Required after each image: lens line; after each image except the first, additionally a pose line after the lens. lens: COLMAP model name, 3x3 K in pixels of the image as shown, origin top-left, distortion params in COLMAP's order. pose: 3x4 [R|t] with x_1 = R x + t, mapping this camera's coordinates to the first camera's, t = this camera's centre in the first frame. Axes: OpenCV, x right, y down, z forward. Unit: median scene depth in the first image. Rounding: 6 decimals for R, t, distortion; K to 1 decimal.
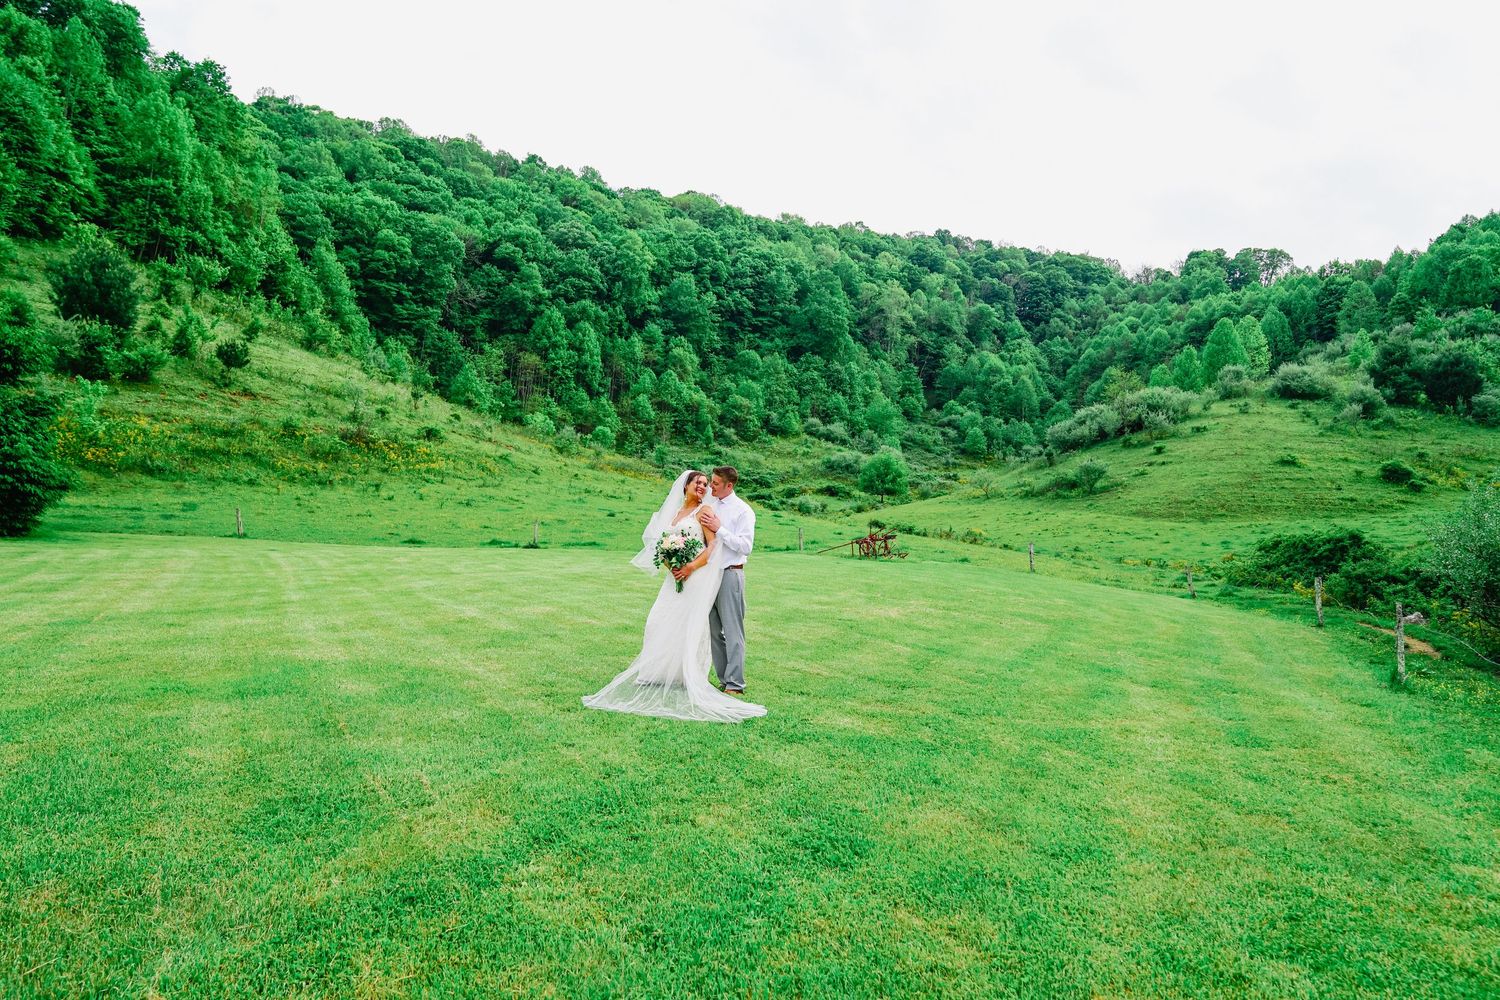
lens RADIAL K [[1045.6, 0, 747.8], [0, 1045.6, 496.5], [0, 0, 1]] dist [-0.119195, 0.089527]
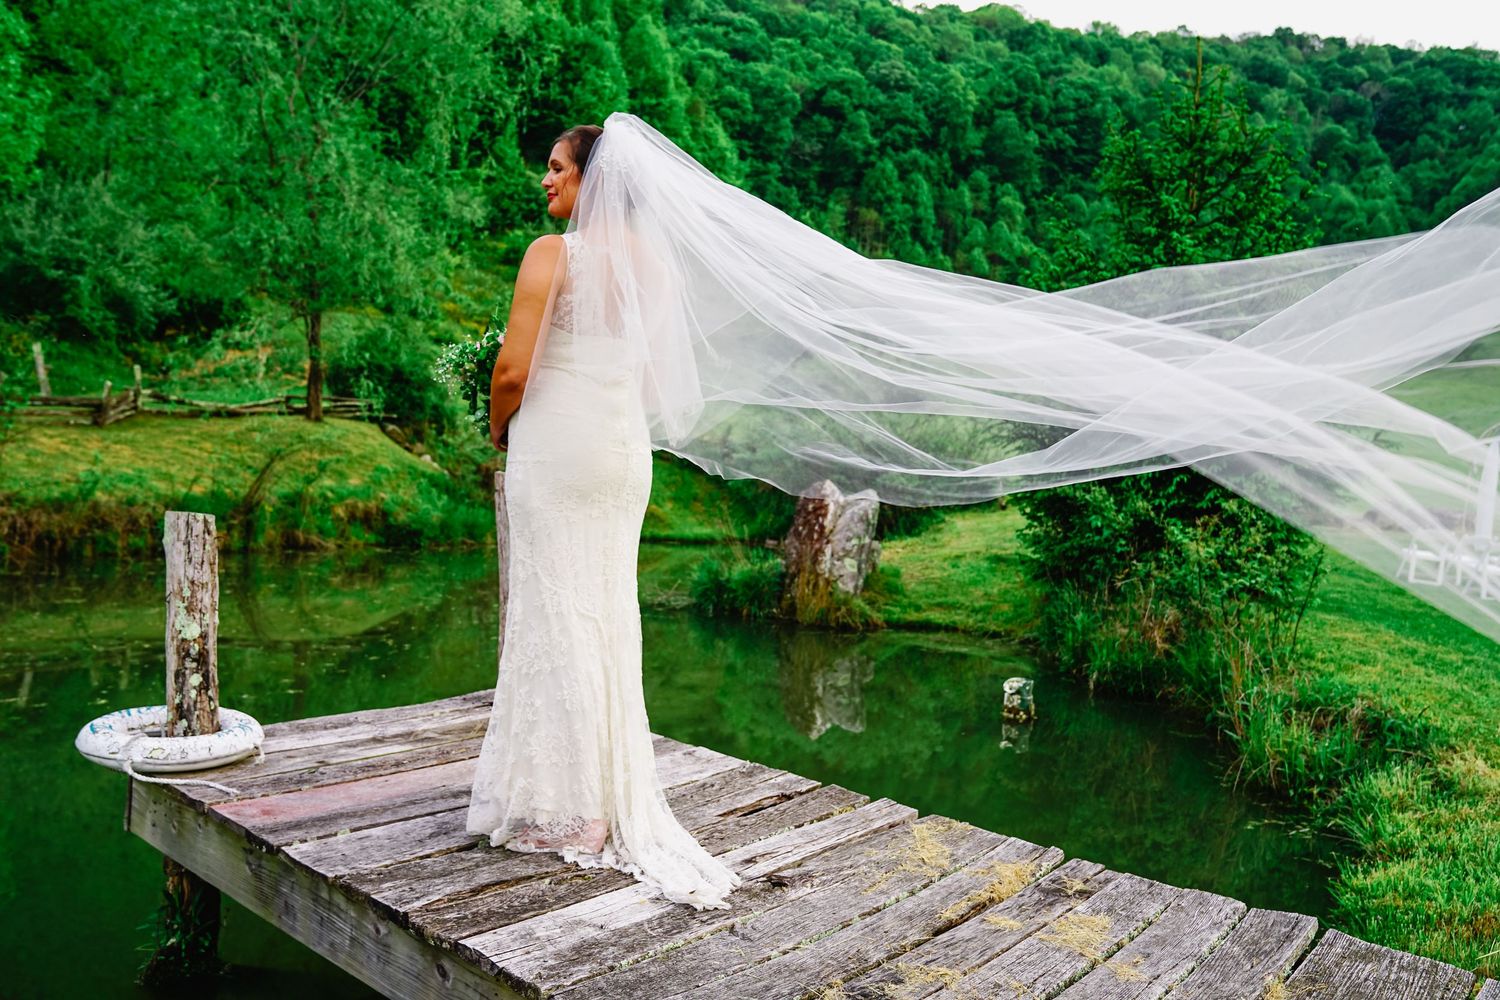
lens RADIAL K [[1240.9, 0, 739.6], [0, 1240.9, 504.5], [0, 0, 1]] dist [-0.069451, 0.109239]
pose [[0.980942, 0.029303, -0.192079, -0.077627], [-0.003043, 0.990759, 0.135603, -0.012231], [0.194278, -0.132434, 0.971966, -0.197440]]
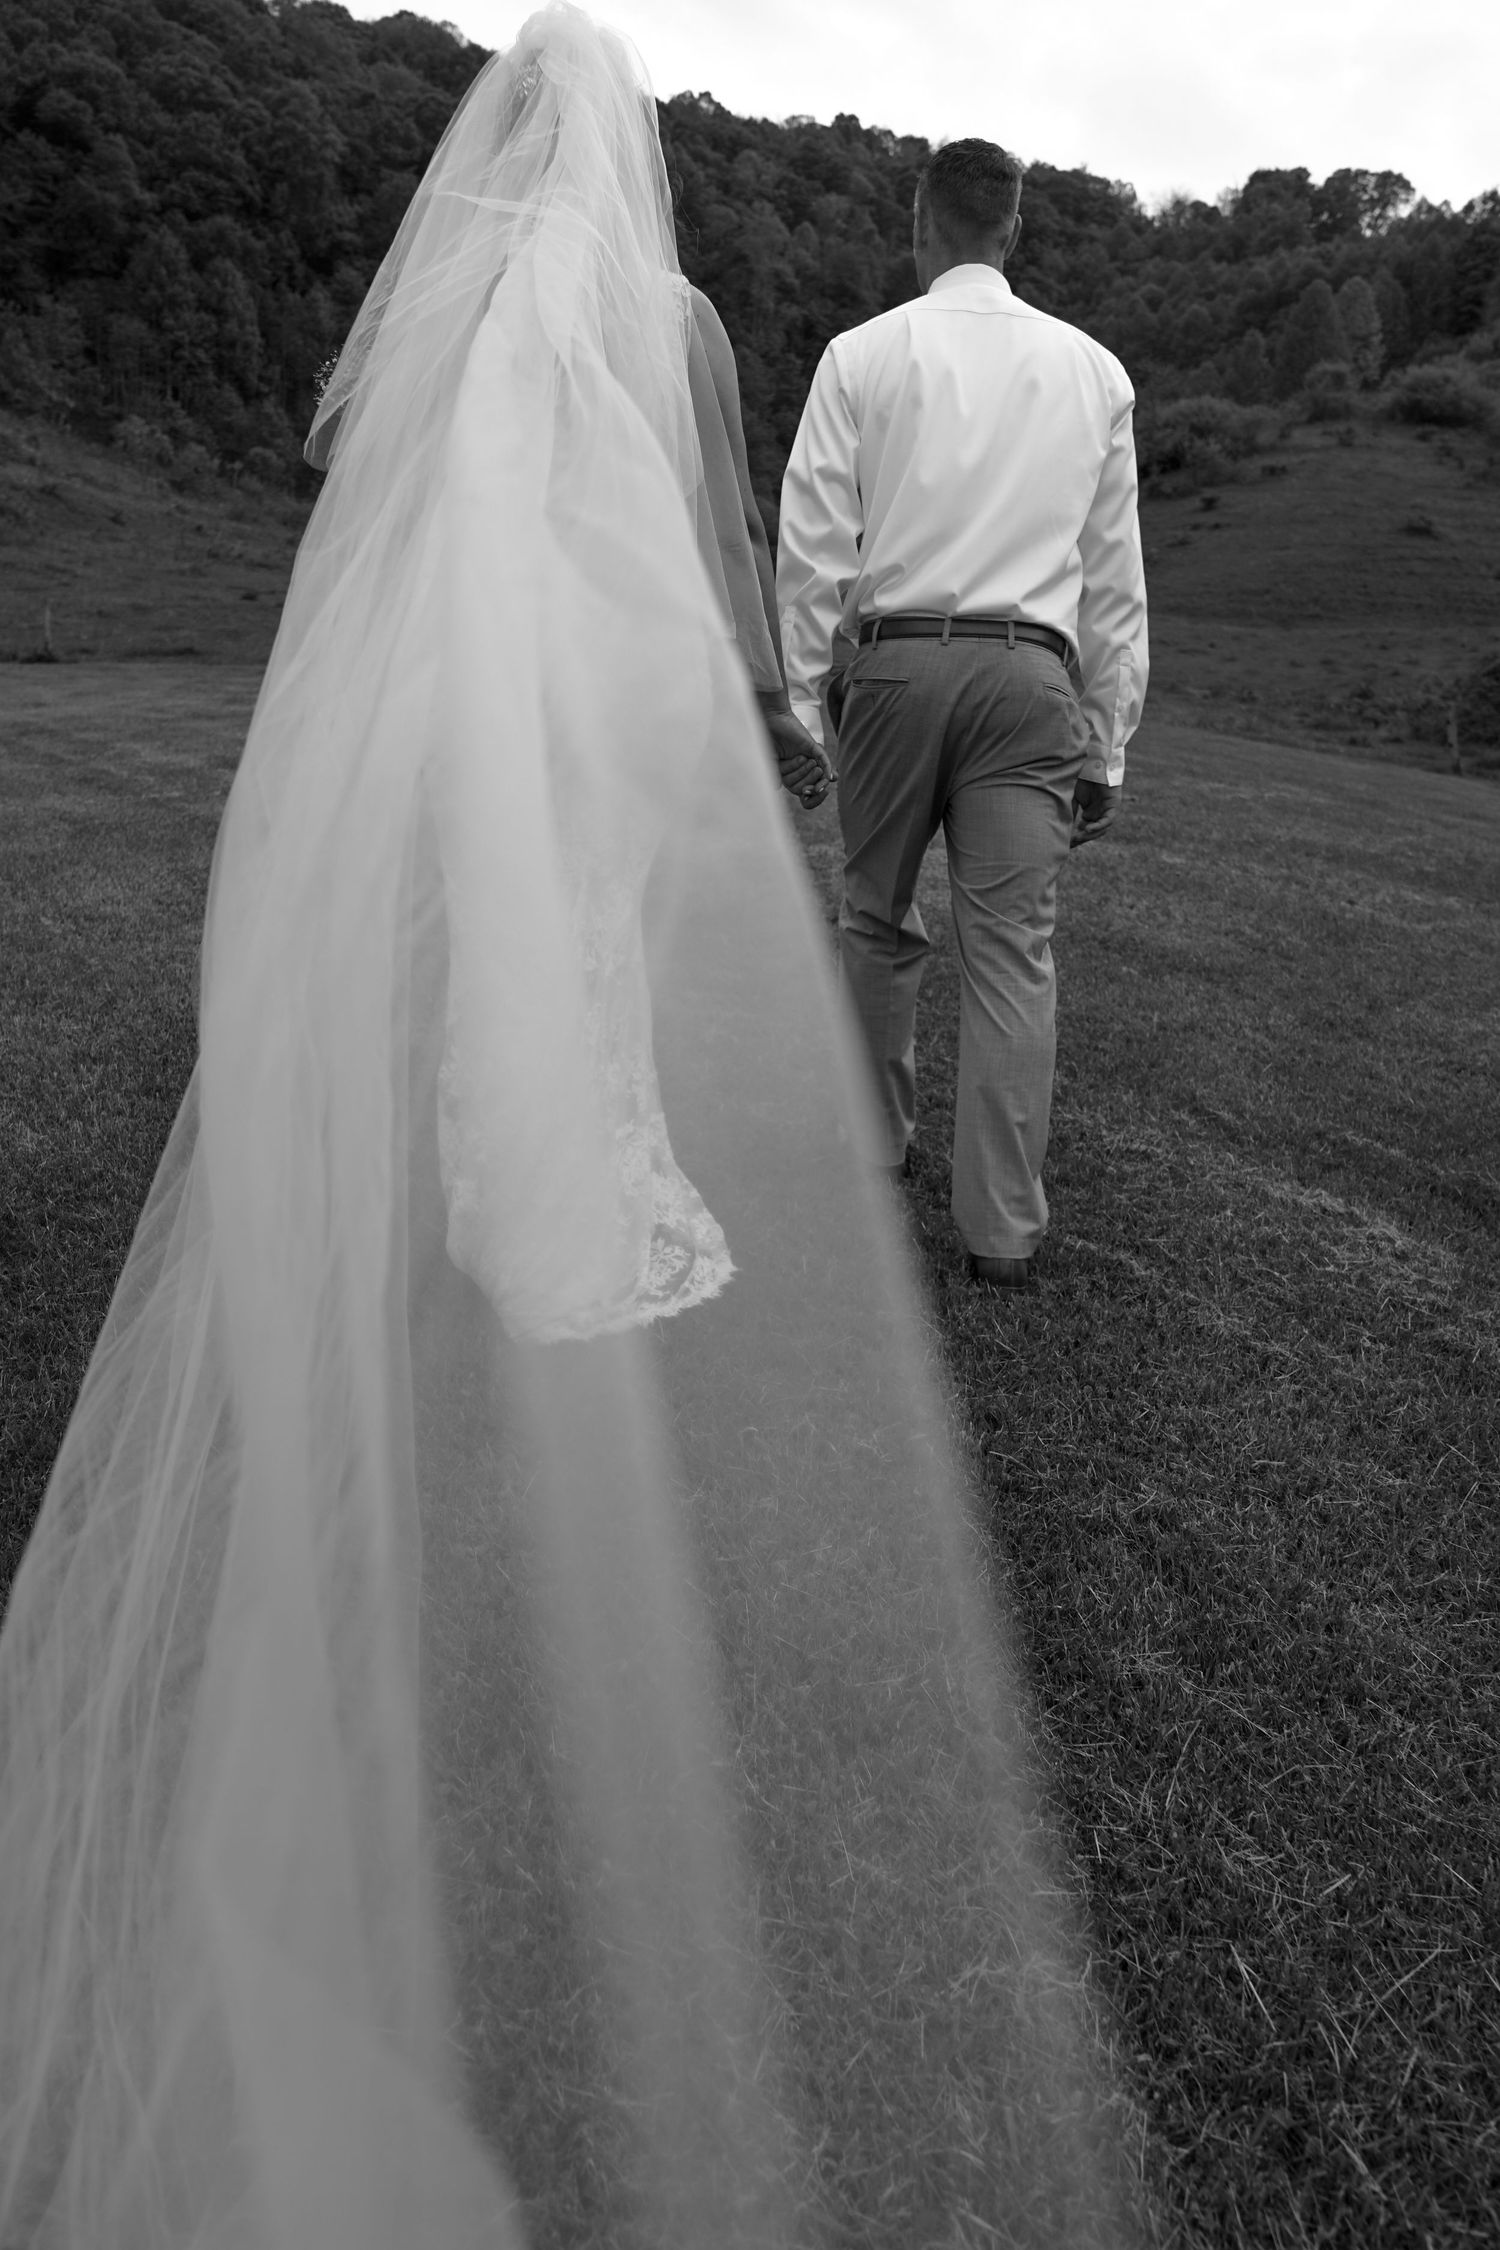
lens RADIAL K [[1568.3, 0, 758.9], [0, 1568.3, 1116.0], [0, 0, 1]] dist [-0.119195, 0.089527]
pose [[0.989924, -0.036947, 0.136695, 0.000932], [-0.009572, 0.945690, 0.324930, 0.002321], [-0.141276, -0.322965, 0.935807, 0.035359]]
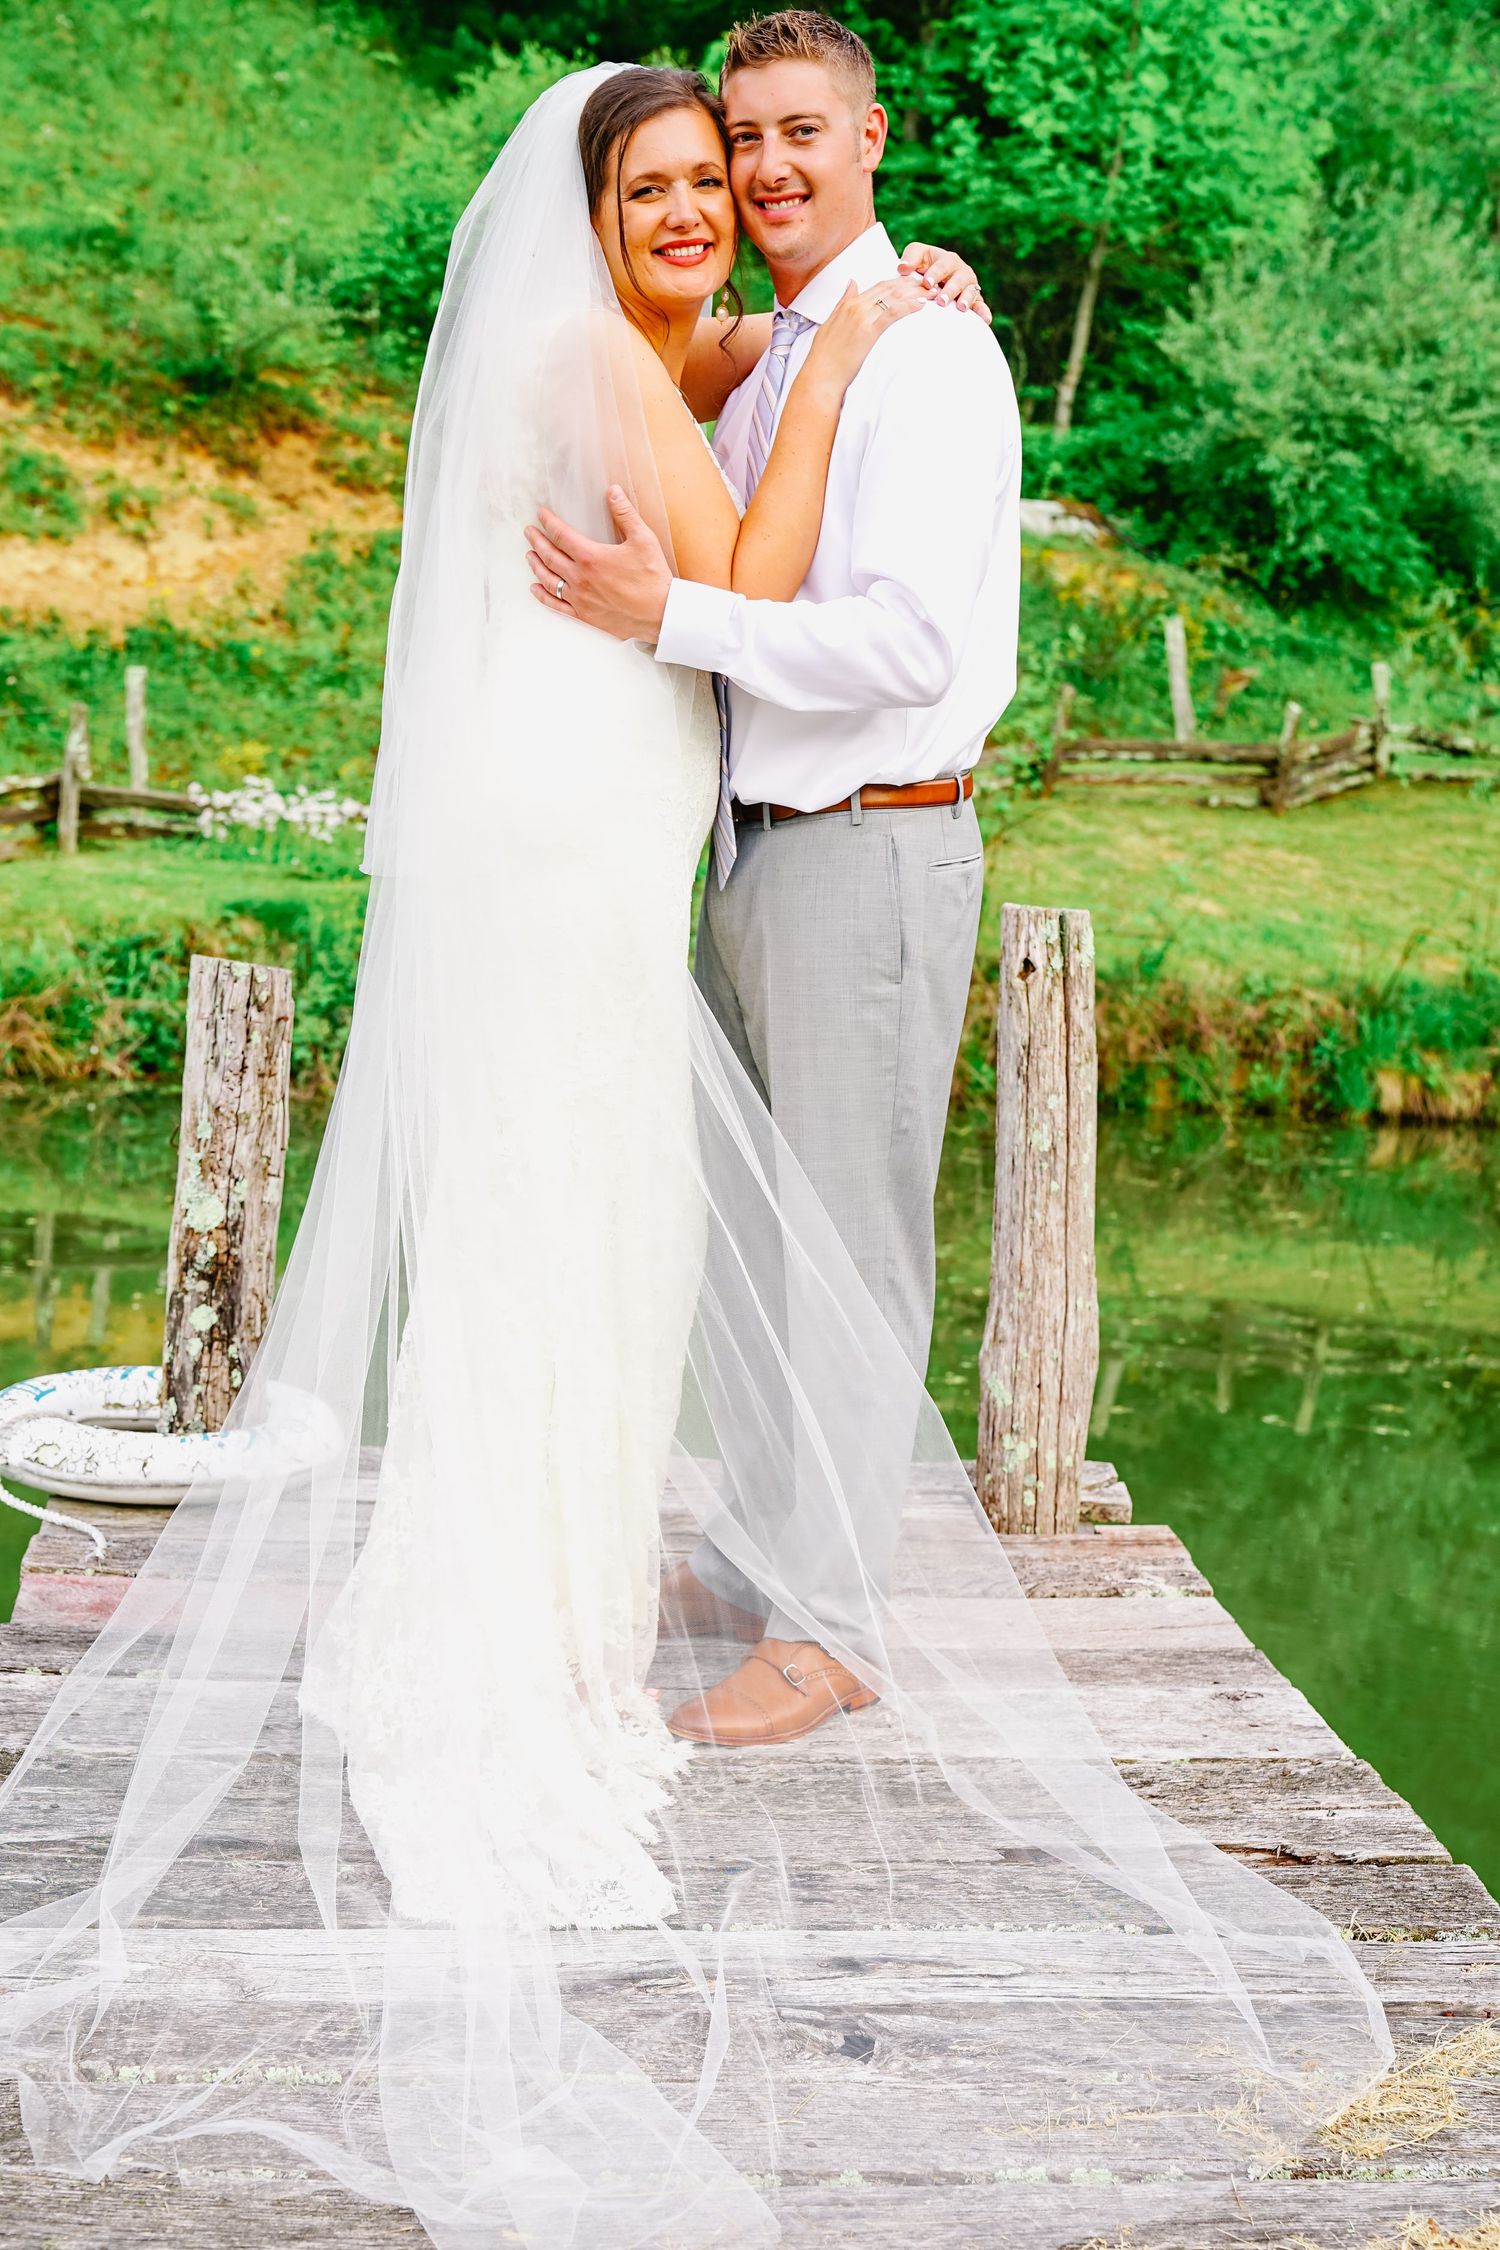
lens RADIAL K [[3205.3, 0, 737.3], [0, 3205.3, 1104.0], [0, 0, 1]] dist [0.226602, 0.000000]
pose [[0.590337, 0.098752, -0.801093, -0.059590], [0.032603, 0.988760, 0.145912, -0.011301], [0.806498, -0.112255, 0.580482, -0.185103]]
